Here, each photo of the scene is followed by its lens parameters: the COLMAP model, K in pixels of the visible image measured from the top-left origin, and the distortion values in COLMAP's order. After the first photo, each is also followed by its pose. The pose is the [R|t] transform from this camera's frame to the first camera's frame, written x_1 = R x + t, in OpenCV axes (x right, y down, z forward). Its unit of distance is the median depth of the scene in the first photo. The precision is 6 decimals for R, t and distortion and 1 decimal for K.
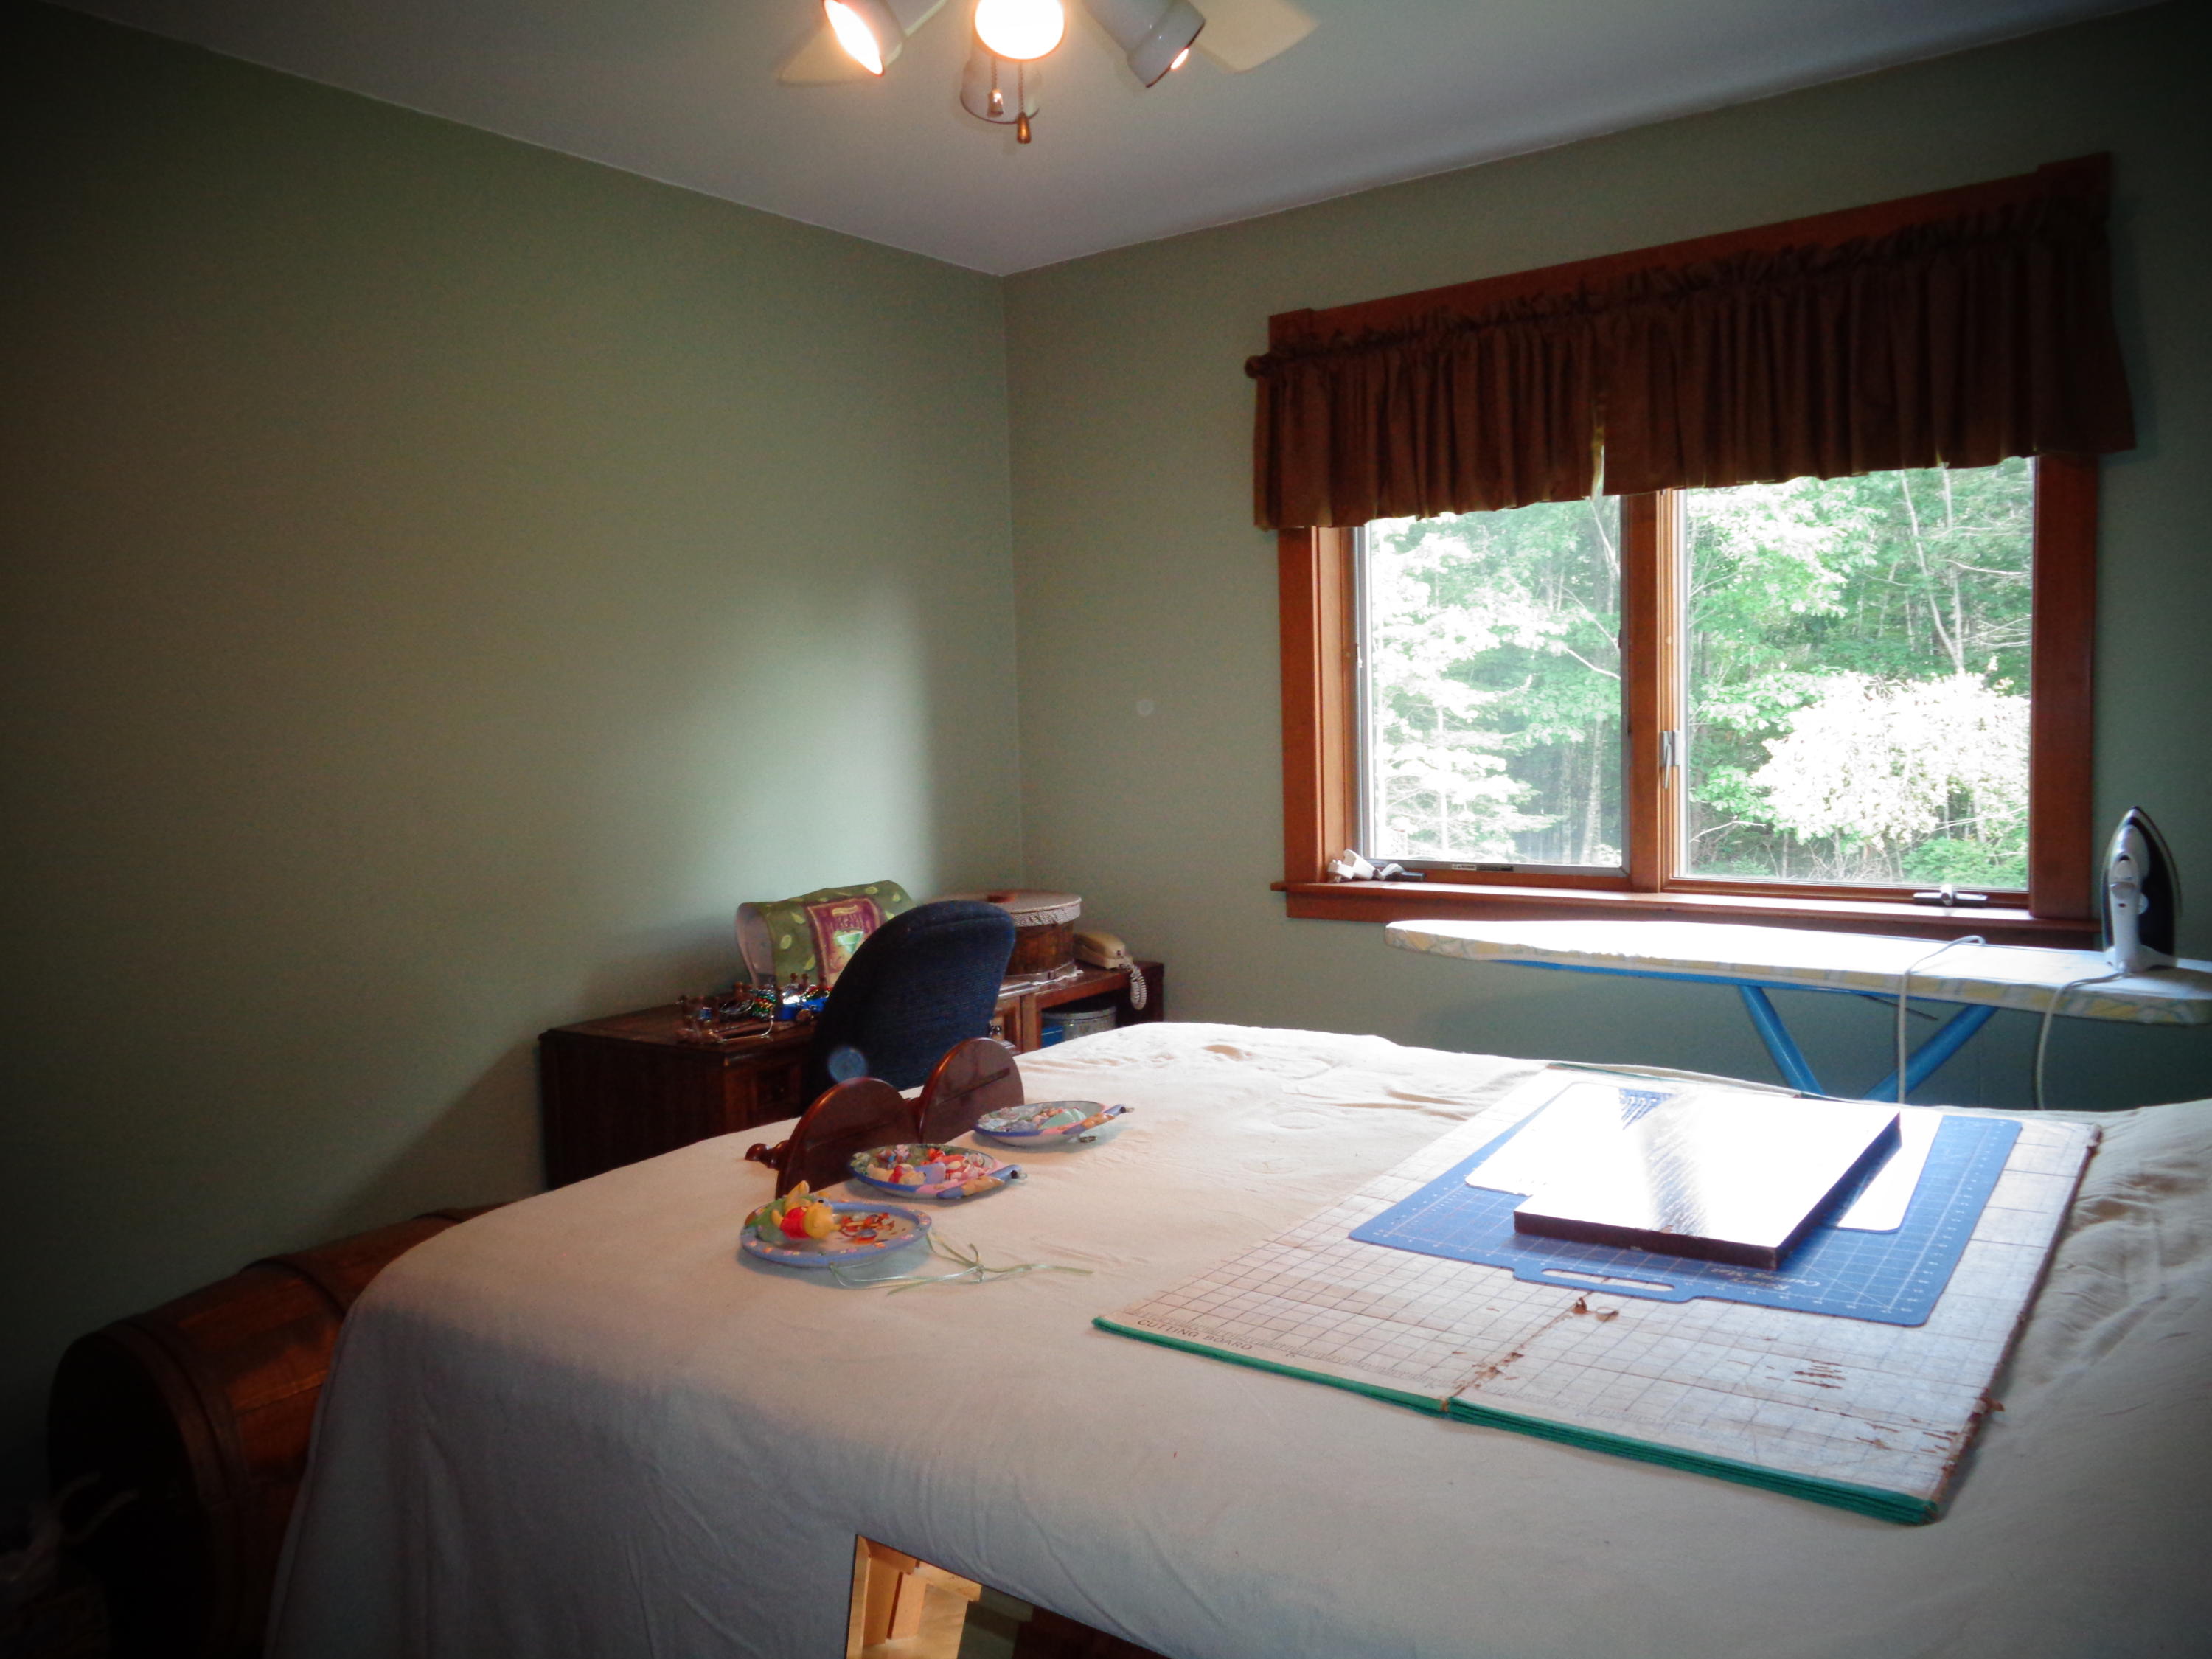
lens RADIAL K [[1656.9, 0, 1092.4], [0, 1656.9, 836.6], [0, 0, 1]] dist [0.013052, 0.003234]
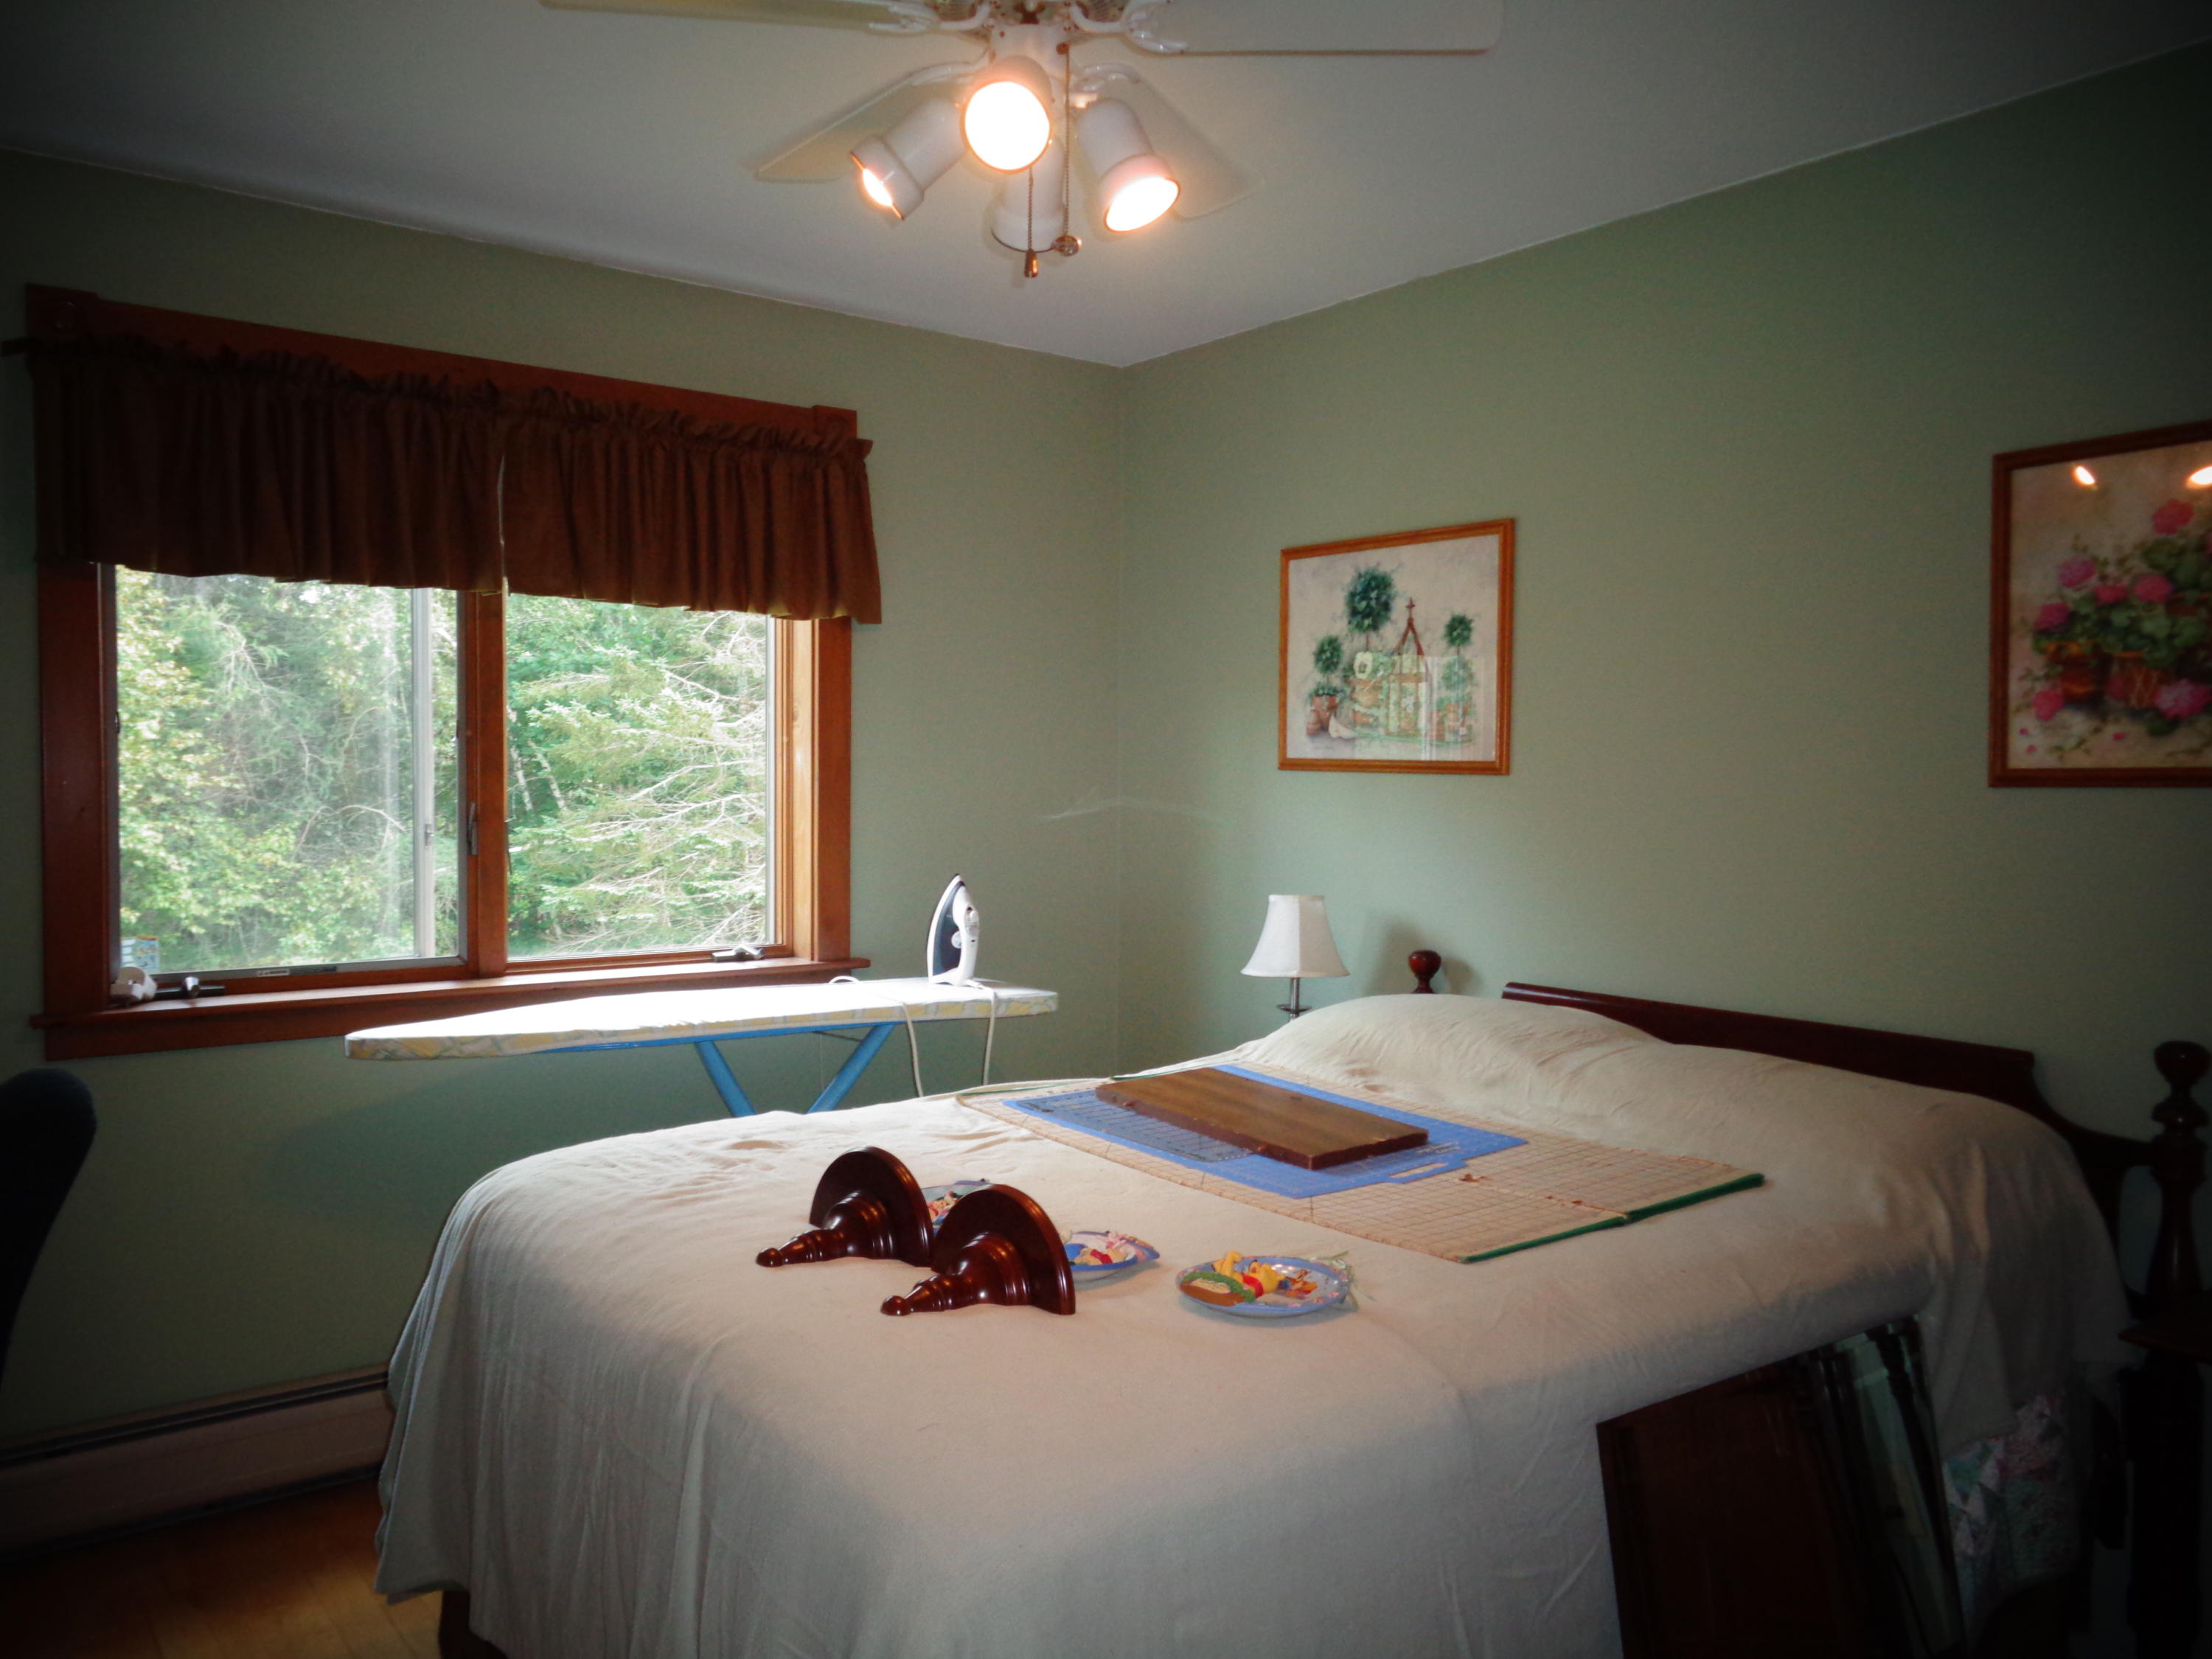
lens RADIAL K [[1656.9, 0, 1091.0], [0, 1656.9, 823.6], [0, 0, 1]] dist [0.013052, 0.003234]
pose [[0.292554, -0.000205, 0.956249, -0.623332], [0.058044, 0.998160, -0.017544, -0.025219], [-0.954486, 0.060637, 0.292028, 0.394875]]
